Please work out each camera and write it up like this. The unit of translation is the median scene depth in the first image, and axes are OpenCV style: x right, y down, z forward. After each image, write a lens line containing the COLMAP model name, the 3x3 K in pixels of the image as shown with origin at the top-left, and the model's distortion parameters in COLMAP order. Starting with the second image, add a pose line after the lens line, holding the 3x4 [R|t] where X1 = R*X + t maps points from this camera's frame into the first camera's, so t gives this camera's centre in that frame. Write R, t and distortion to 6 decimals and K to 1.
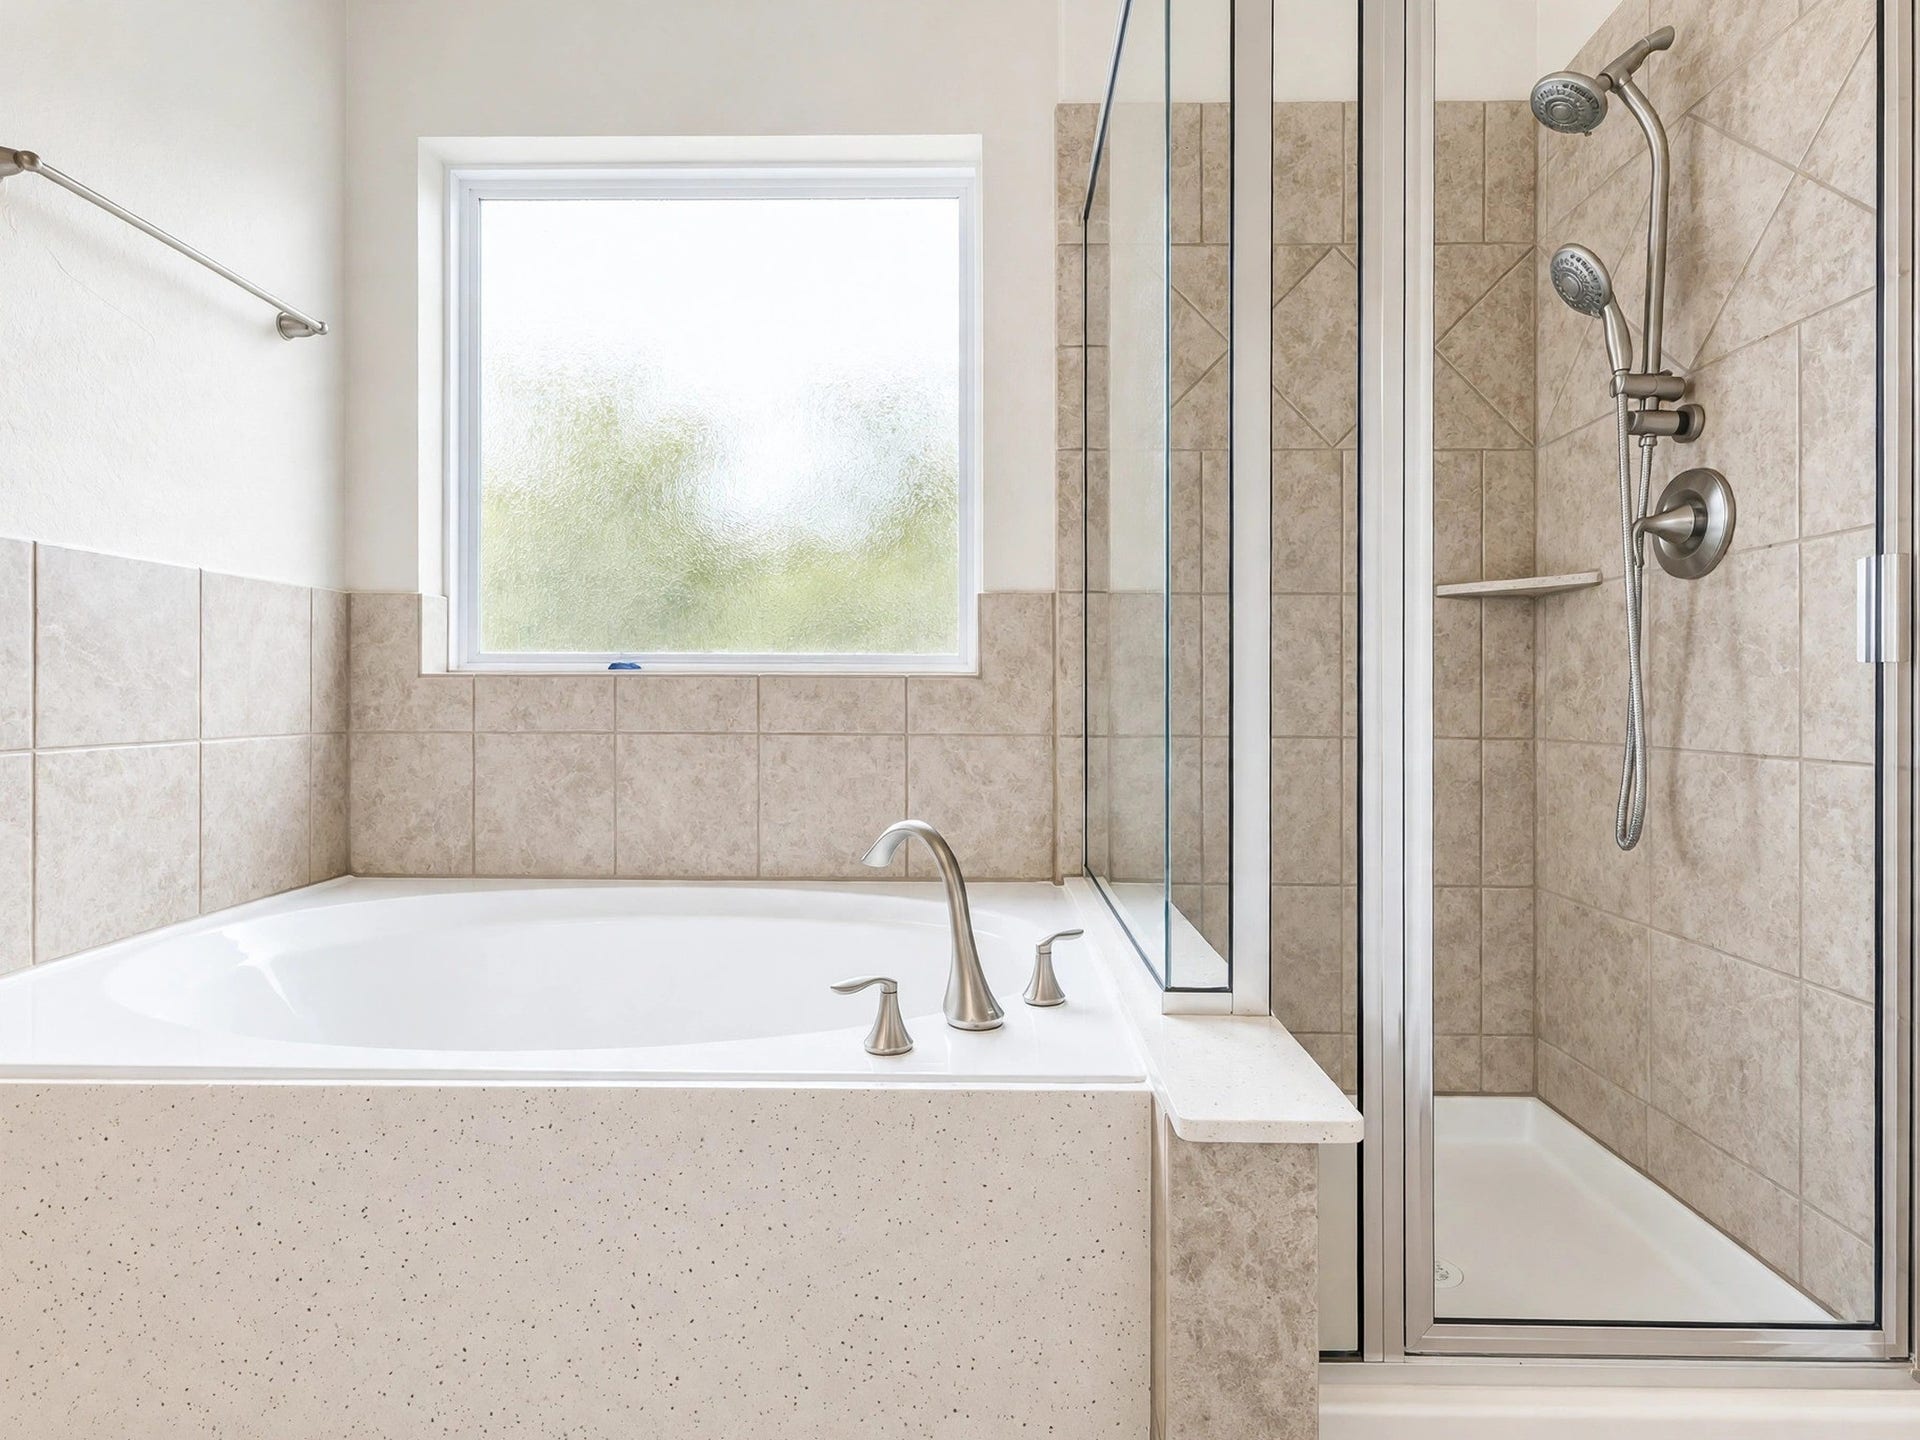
lens RADIAL K [[890.0, 0, 960.0], [0, 890.0, 720.0], [0, 0, 1]] dist [-0.000355, 0.000414]
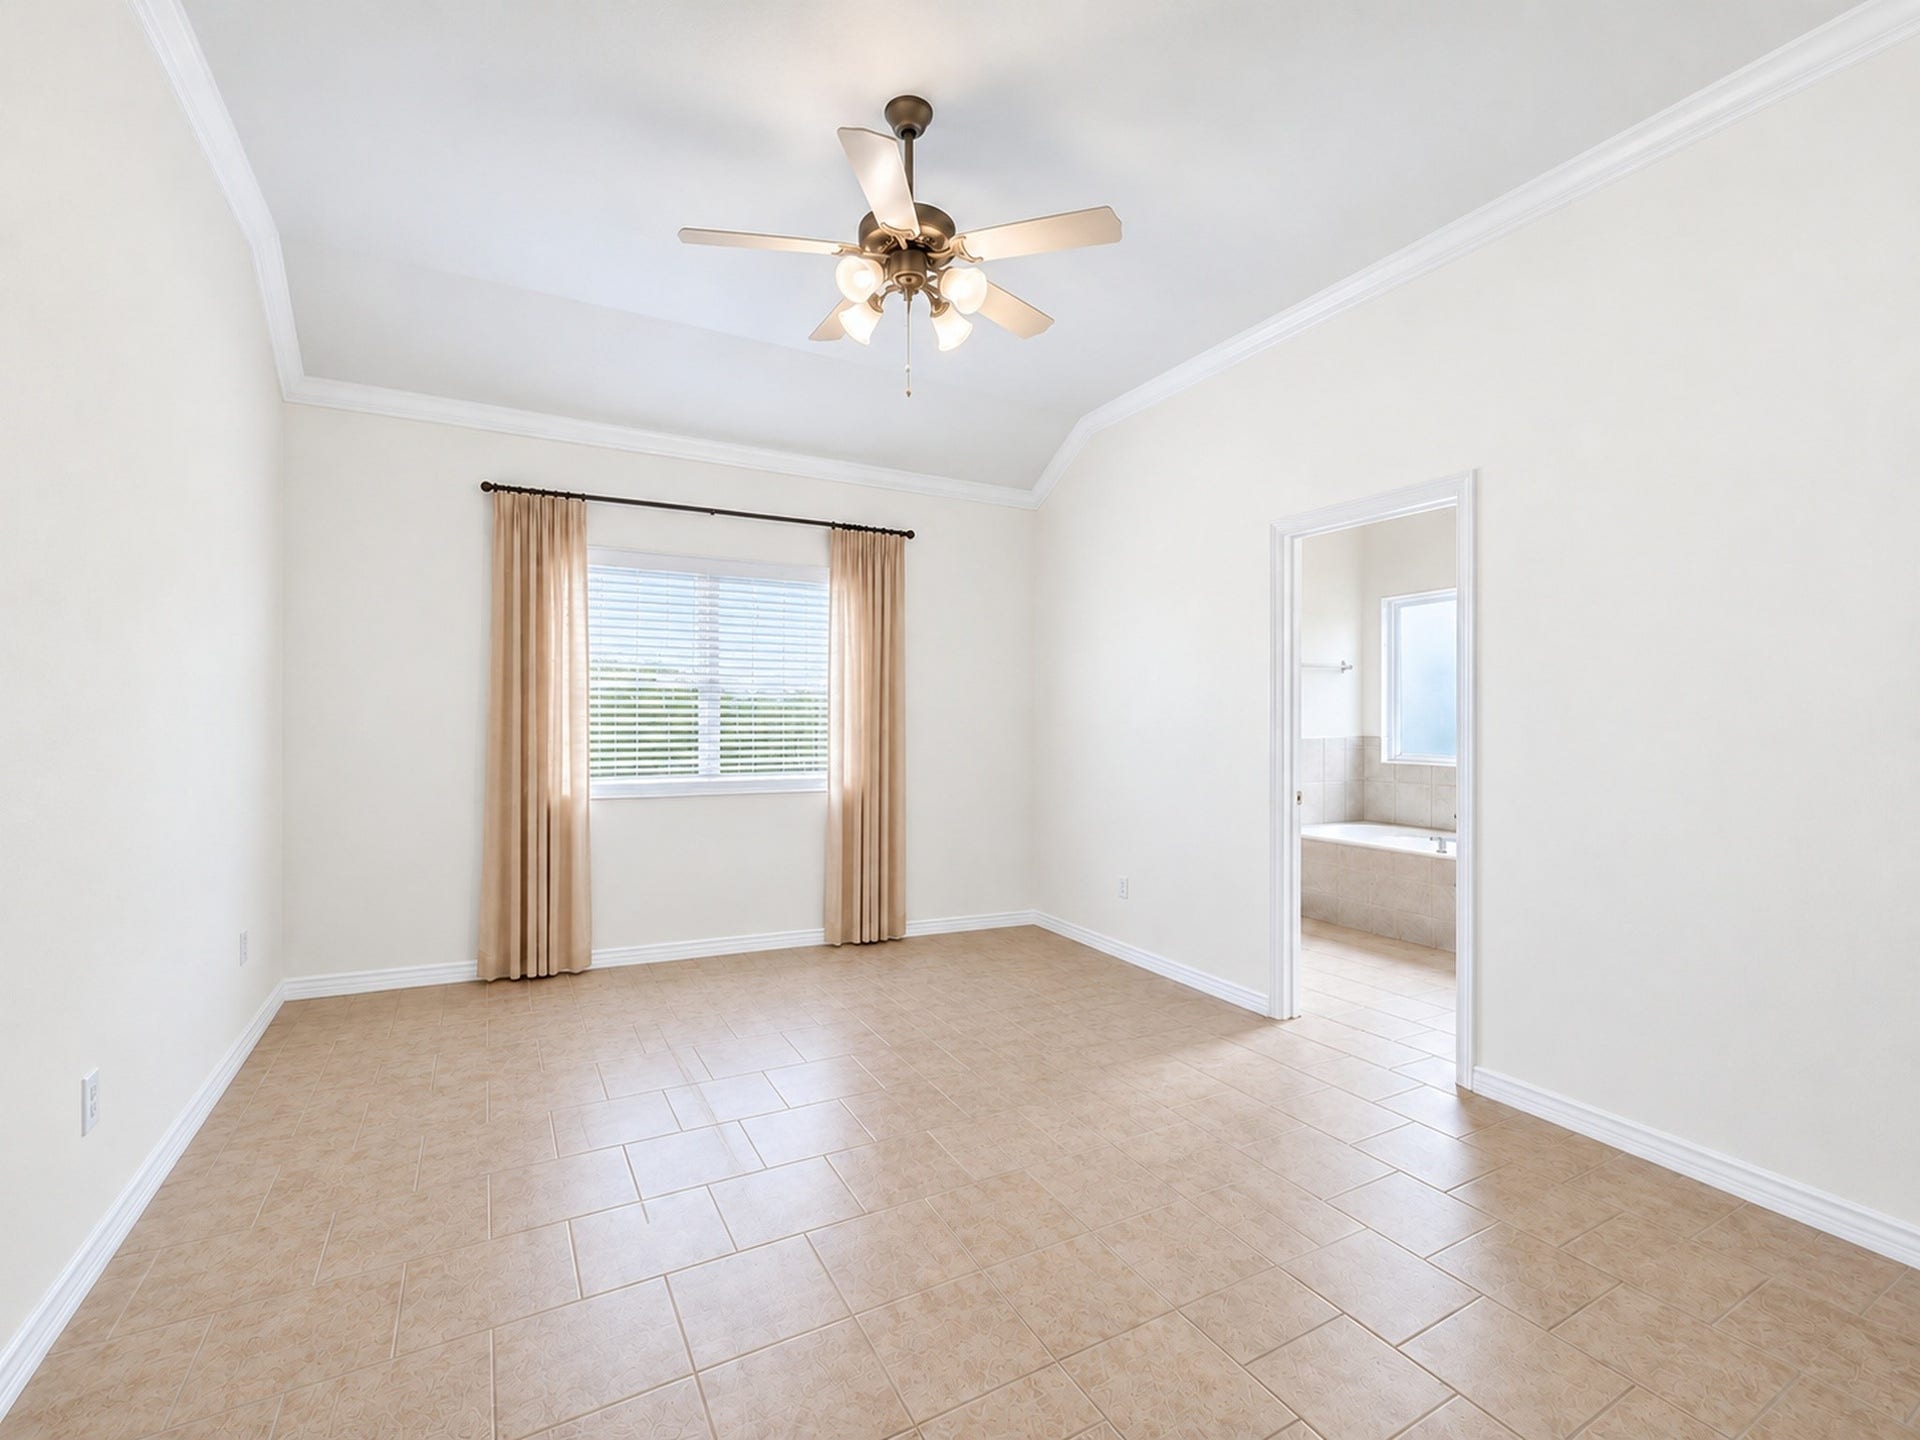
lens RADIAL K [[890.0, 0, 960.0], [0, 890.0, 720.0], [0, 0, 1]] dist [-0.000355, 0.000414]
pose [[0.482501, 0.000996, -0.875895, 1.363094], [-0.024516, 0.999623, -0.012369, -0.125086], [0.875552, 0.027441, 0.482343, -1.729205]]
